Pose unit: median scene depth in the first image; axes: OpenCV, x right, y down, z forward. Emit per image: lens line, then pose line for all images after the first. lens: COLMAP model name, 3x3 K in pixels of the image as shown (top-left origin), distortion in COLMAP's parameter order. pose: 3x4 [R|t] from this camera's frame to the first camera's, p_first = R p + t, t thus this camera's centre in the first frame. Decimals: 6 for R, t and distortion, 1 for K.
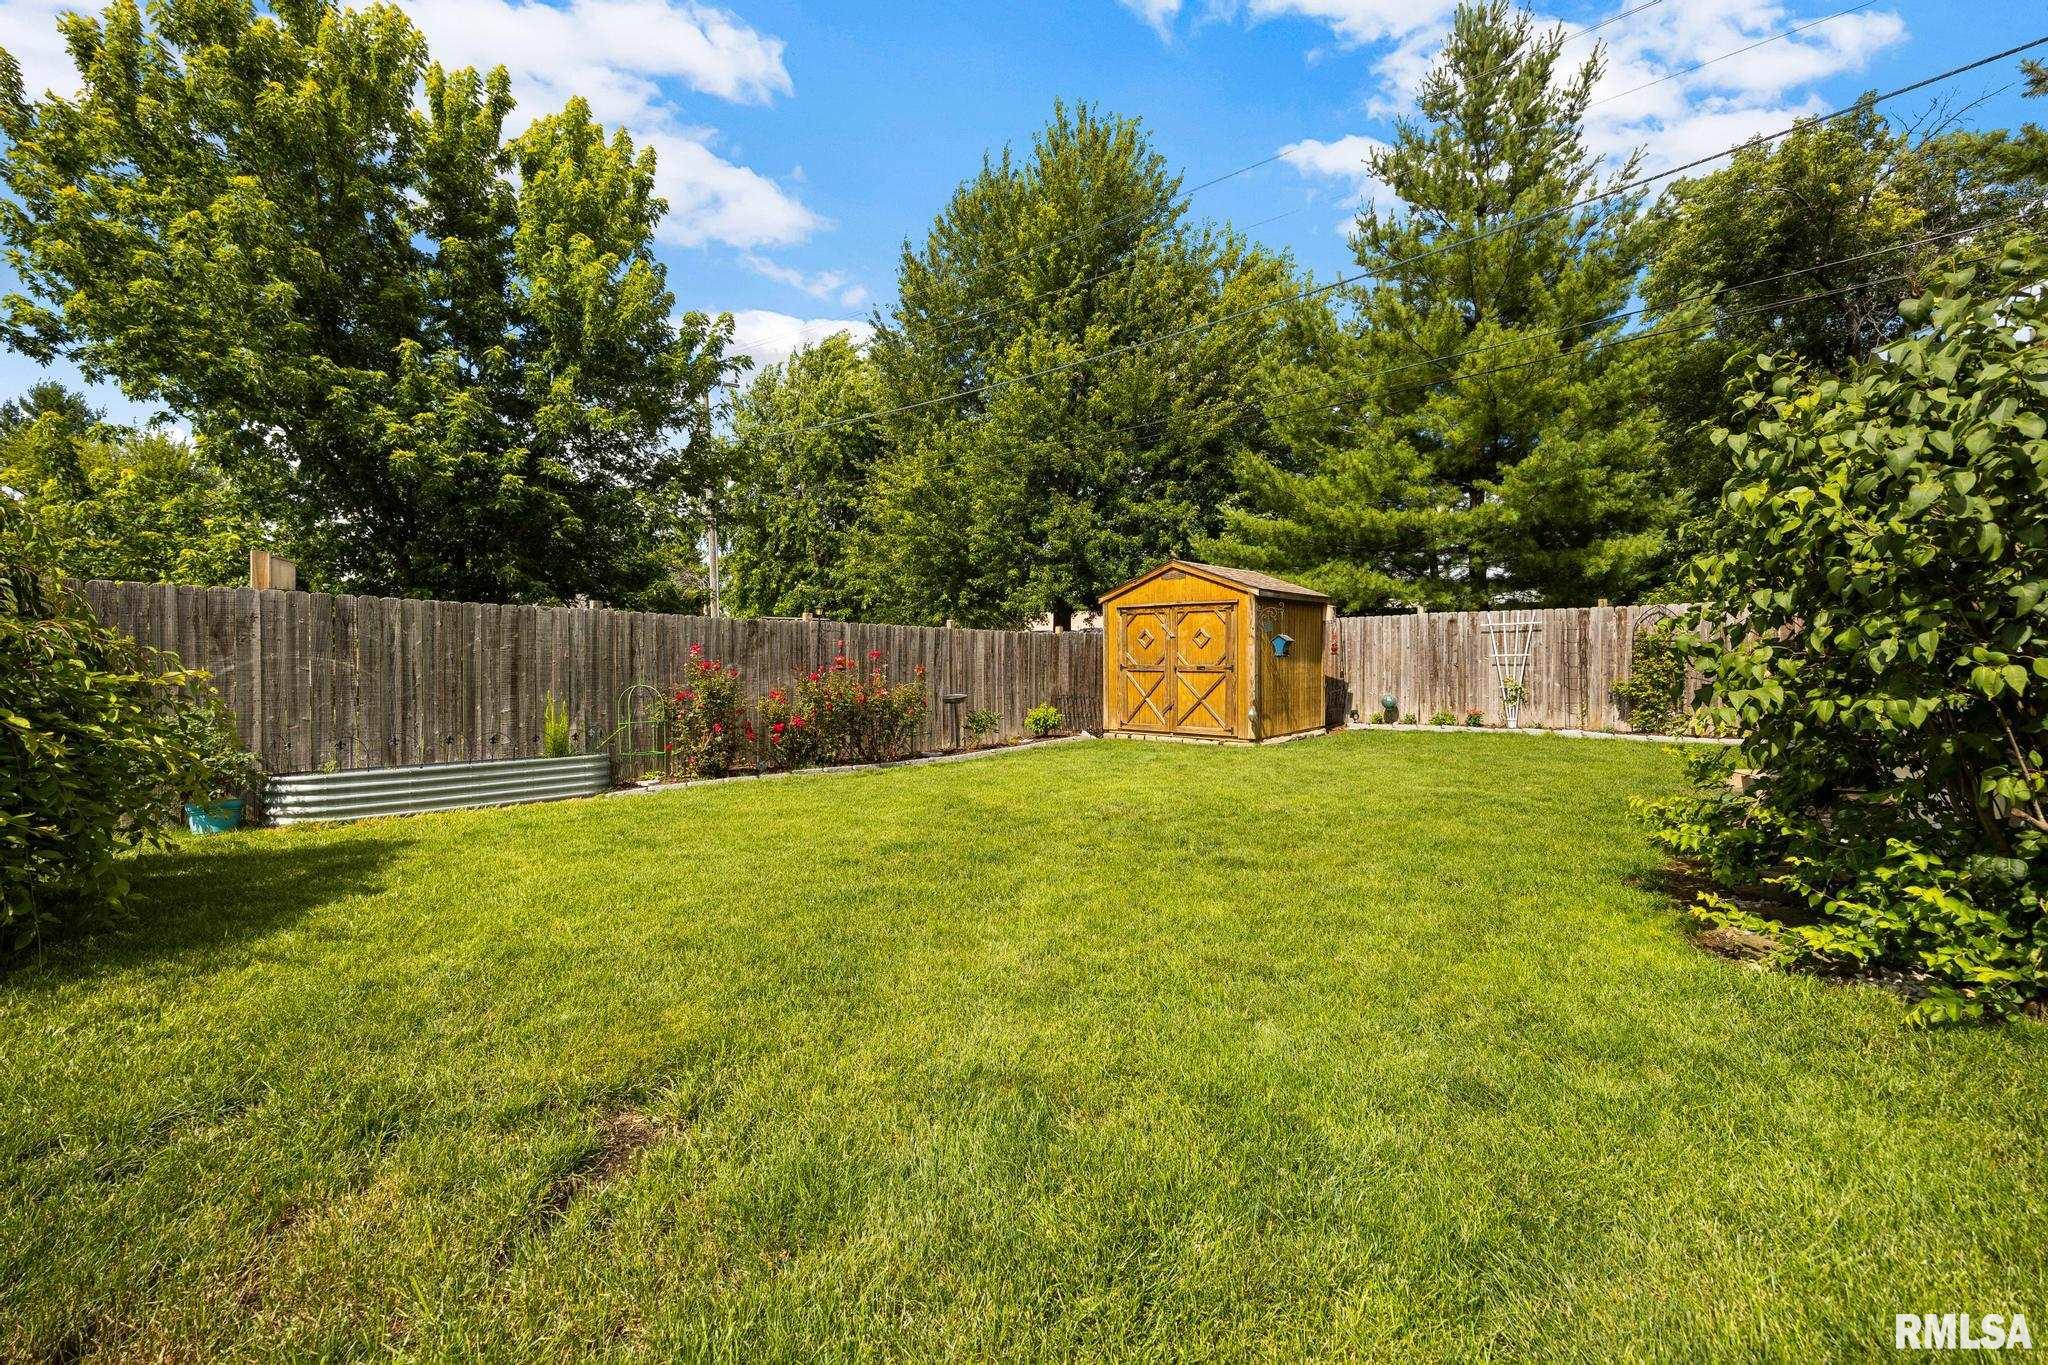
lens RADIAL K [[813.3, 0, 1039.3], [0, 813.3, 685.5], [0, 0, 1]] dist [-0.003623, 0.000659]
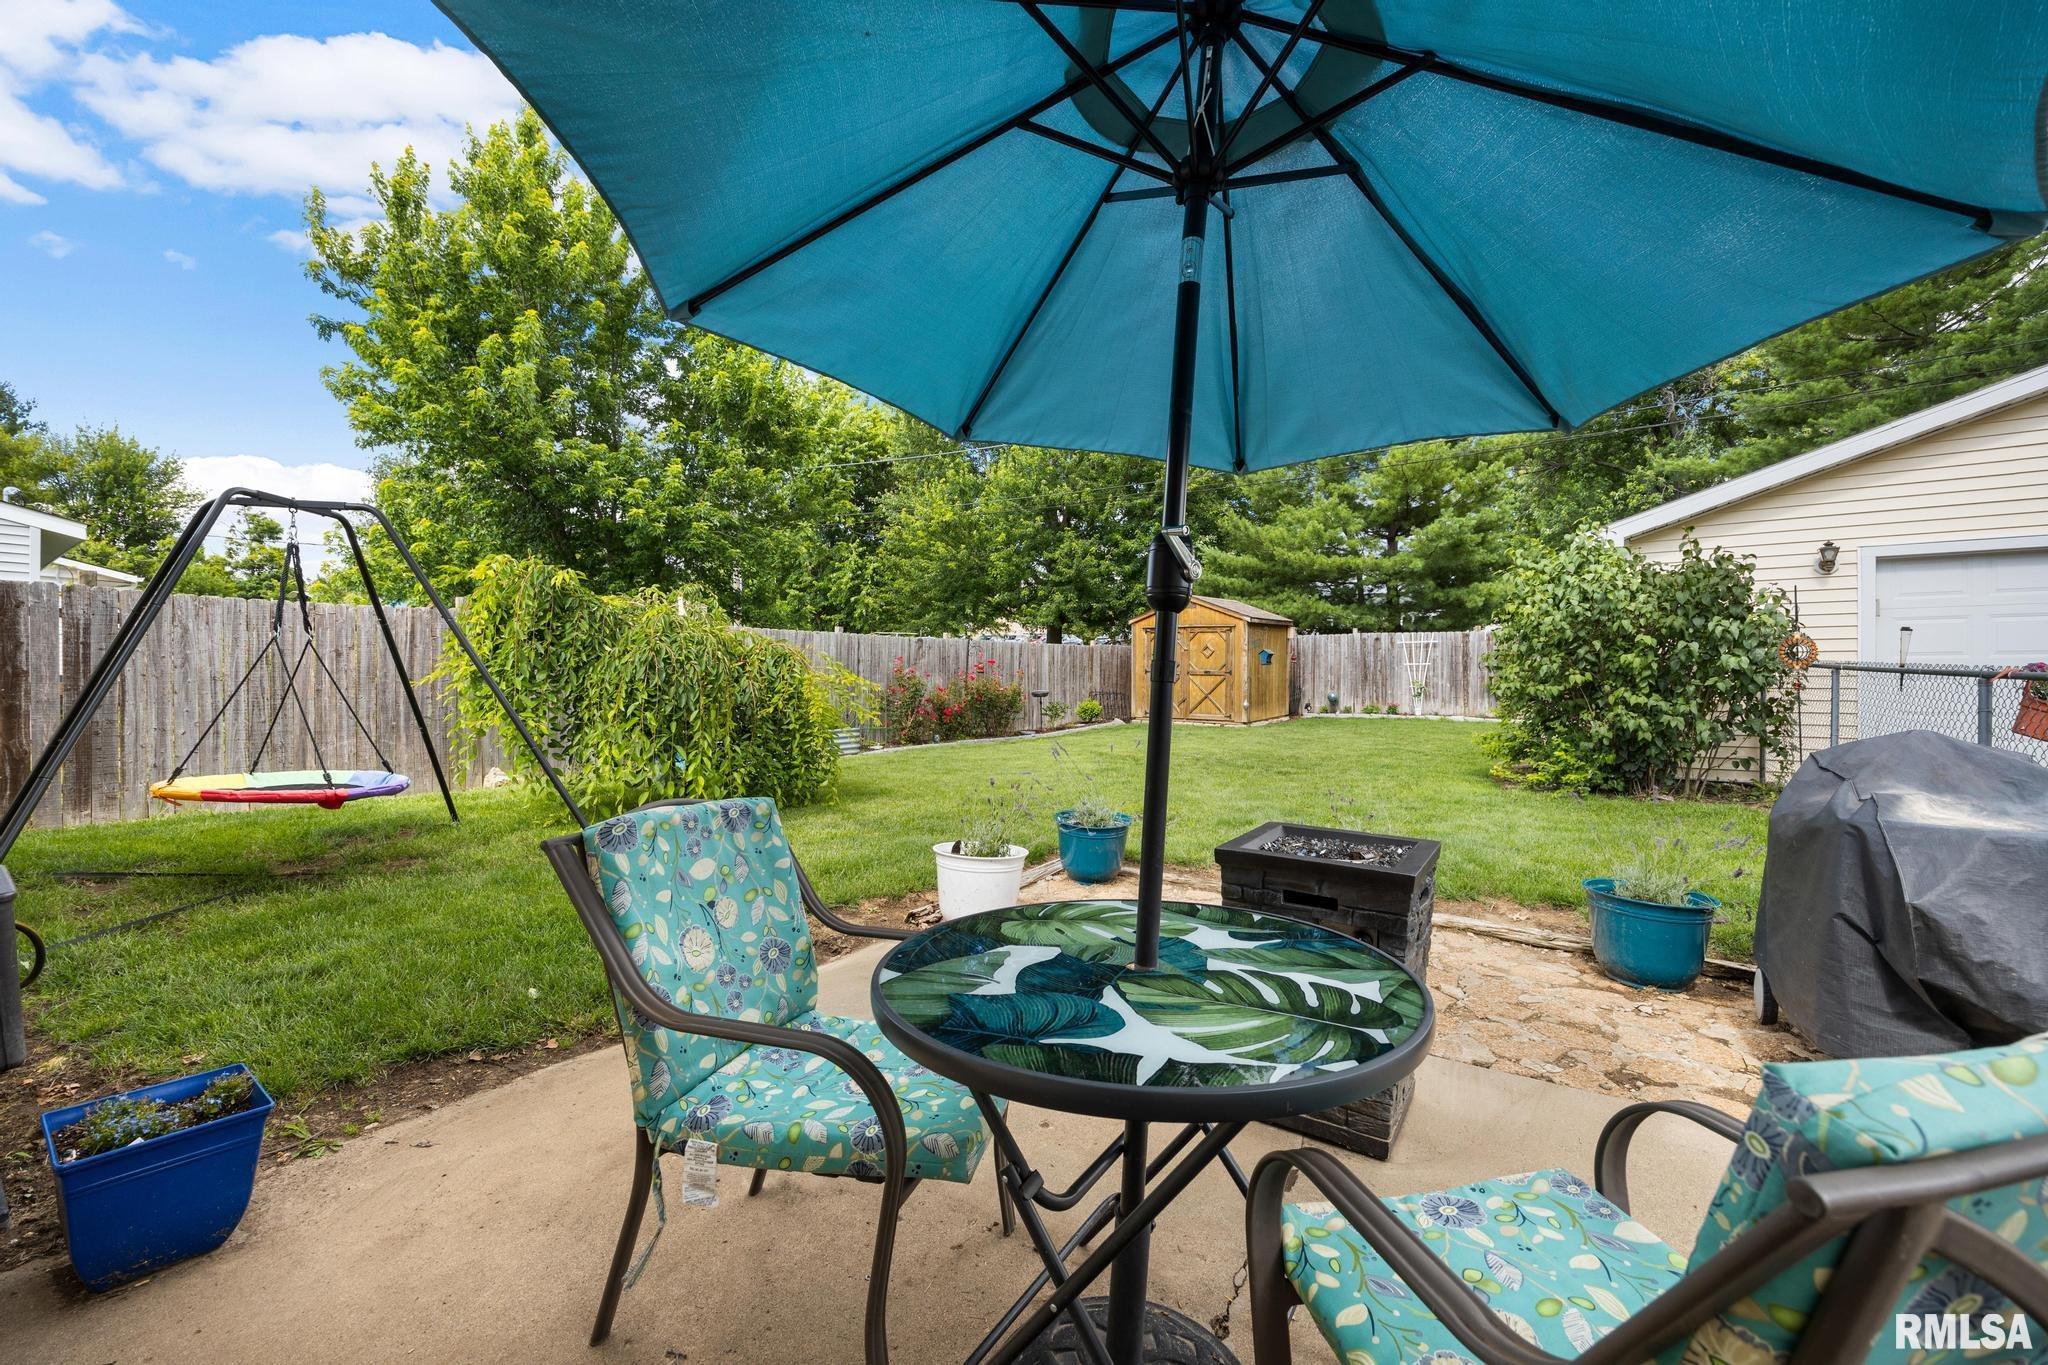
lens RADIAL K [[813.3, 0, 1036.4], [0, 813.3, 689.6], [0, 0, 1]] dist [-0.003623, 0.000659]
pose [[0.995803, 0.001596, 0.091513, -0.207035], [-0.001825, 0.999995, 0.002419, 0.005356], [-0.091509, -0.002576, 0.995801, -0.344177]]
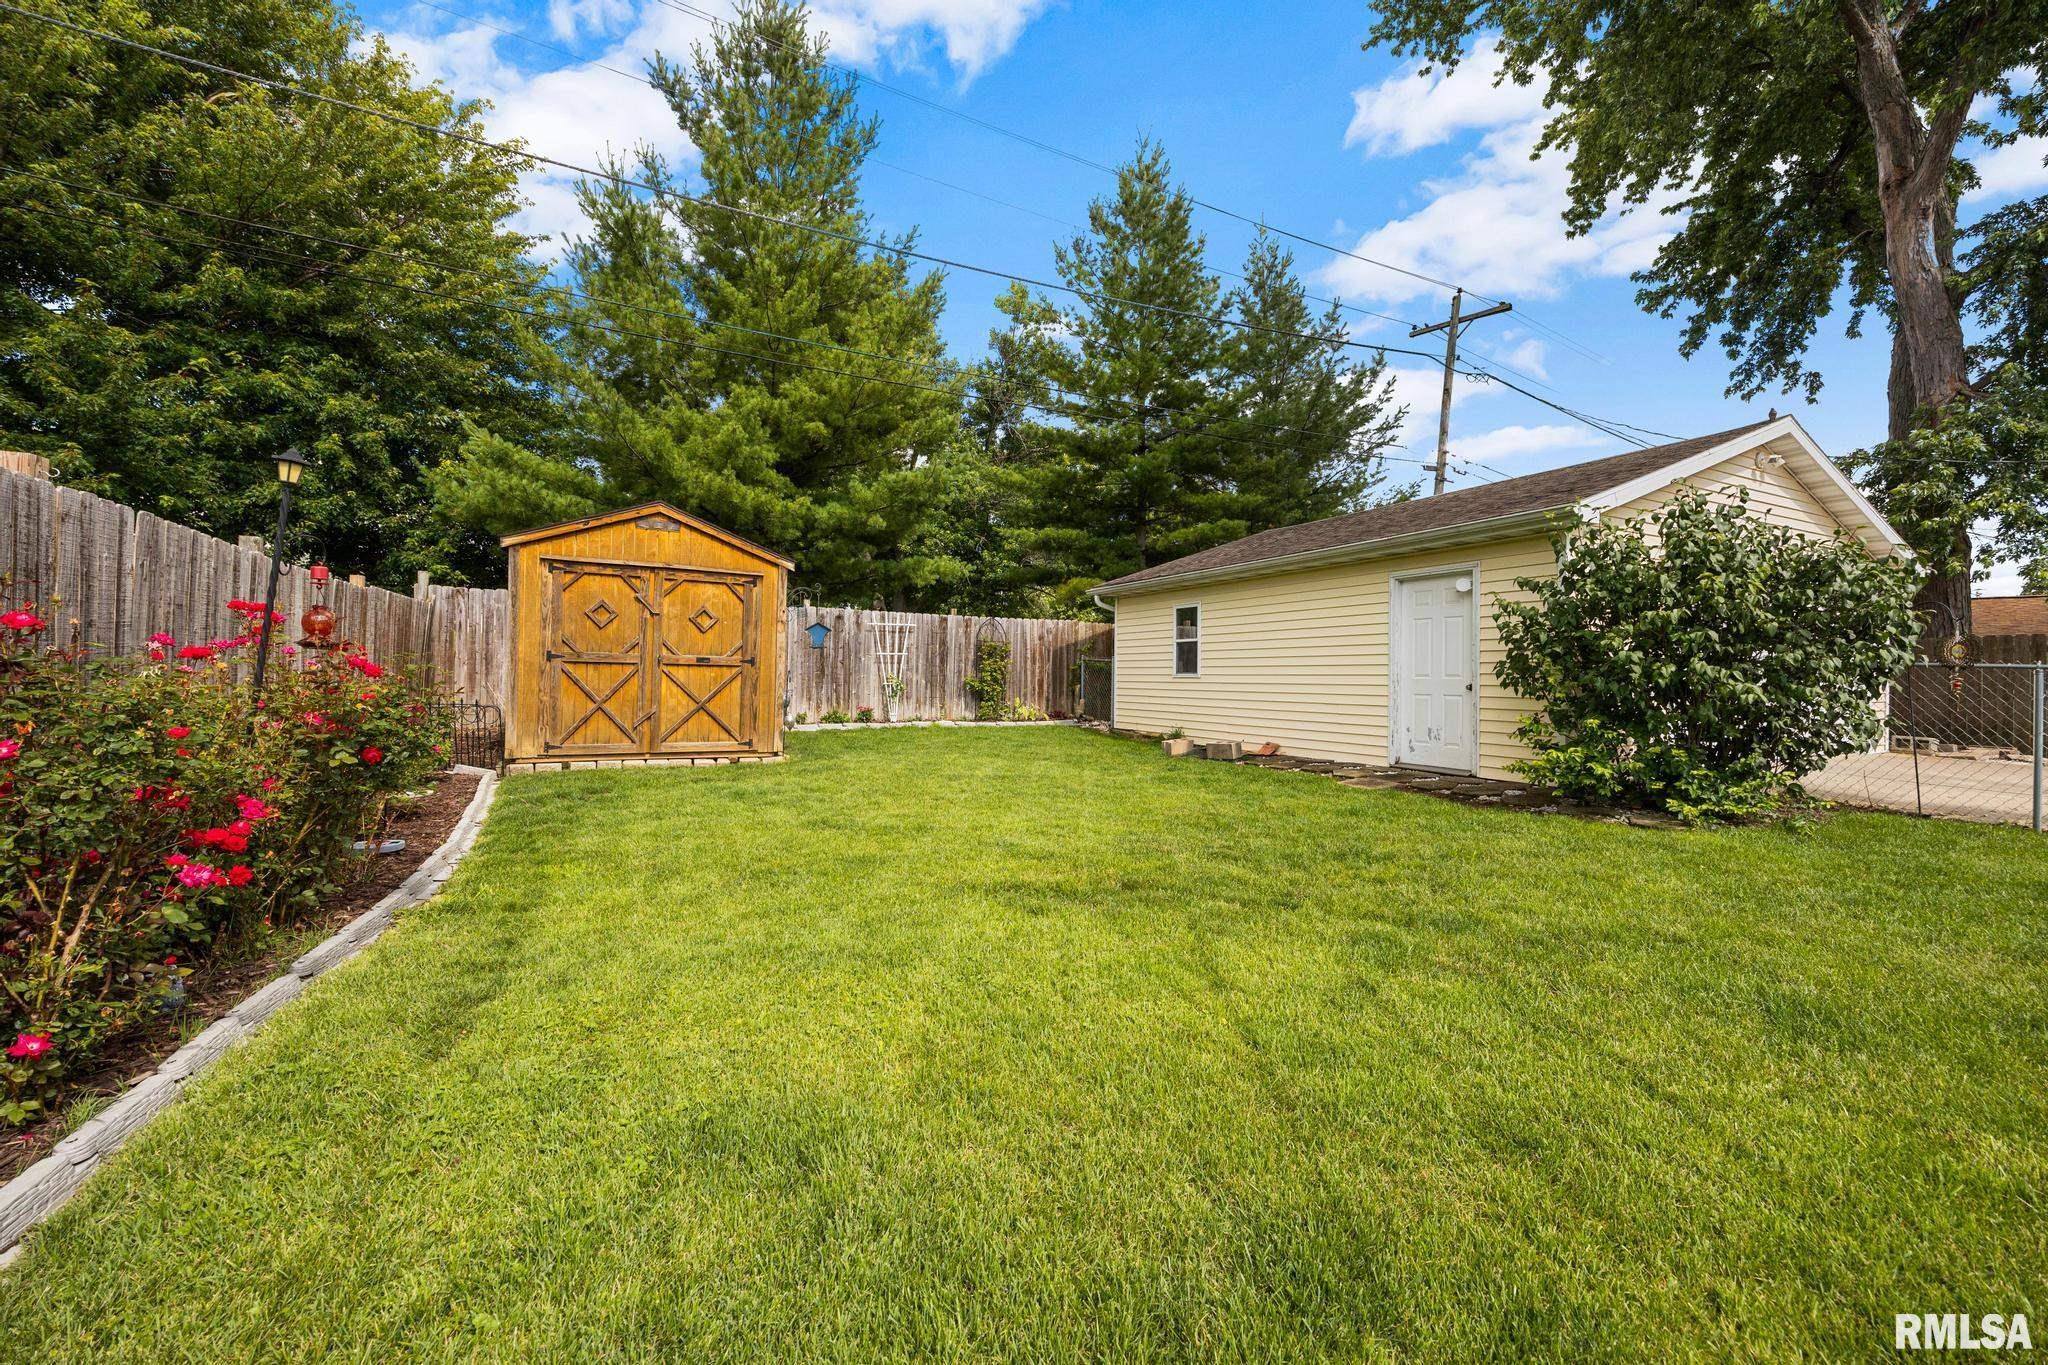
lens RADIAL K [[813.3, 0, 1028.8], [0, 813.3, 678.3], [0, 0, 1]] dist [-0.003623, 0.000659]
pose [[0.359302, -0.001509, 0.933220, -0.341814], [0.005300, 0.999986, -0.000424, -0.003325], [-0.933206, 0.005099, 0.359305, 0.436563]]
